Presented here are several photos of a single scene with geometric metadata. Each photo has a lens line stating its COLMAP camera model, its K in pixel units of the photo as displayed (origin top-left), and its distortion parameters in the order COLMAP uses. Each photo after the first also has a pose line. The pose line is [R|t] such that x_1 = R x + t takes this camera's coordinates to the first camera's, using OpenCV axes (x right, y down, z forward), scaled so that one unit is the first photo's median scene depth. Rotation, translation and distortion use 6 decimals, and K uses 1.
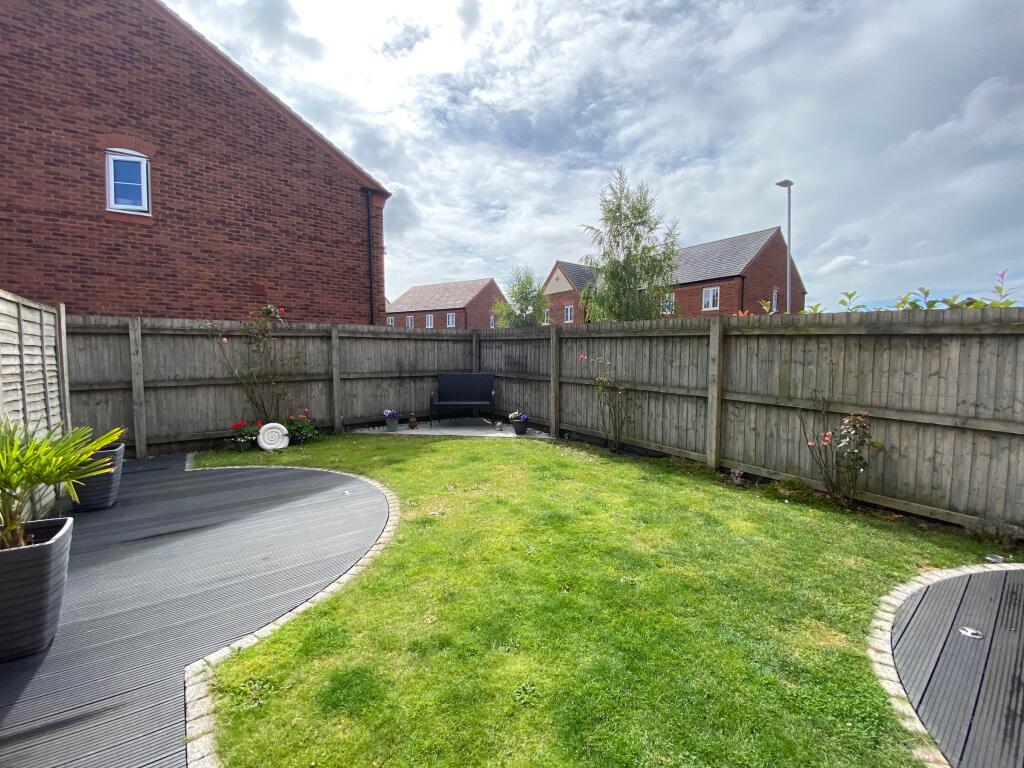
lens RADIAL K [[407.5, 0, 519.3], [0, 407.5, 382.0], [0, 0, 1]] dist [0.017616, -0.022932]
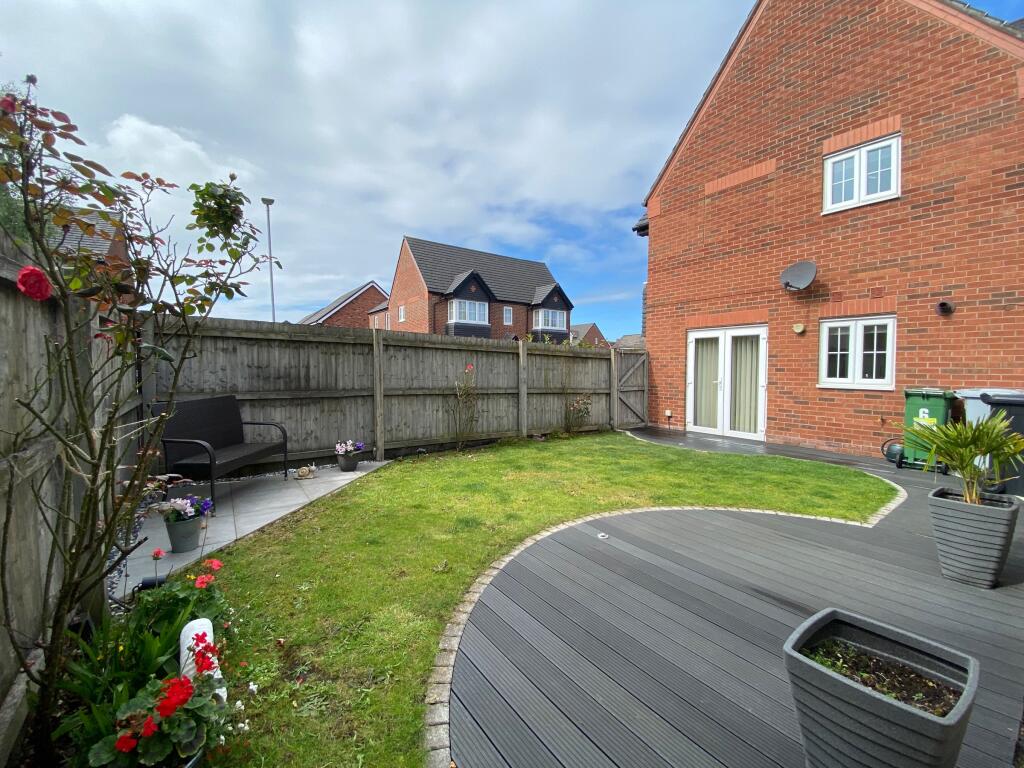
lens RADIAL K [[417.5, 0, 484.1], [0, 417.5, 381.3], [0, 0, 1]] dist [-0.001808, -0.000237]
pose [[0.063464, -0.046154, 0.996916, -1.141941], [0.055583, 0.997543, 0.042645, -0.081965], [-0.996435, 0.052705, 0.065873, 1.052033]]
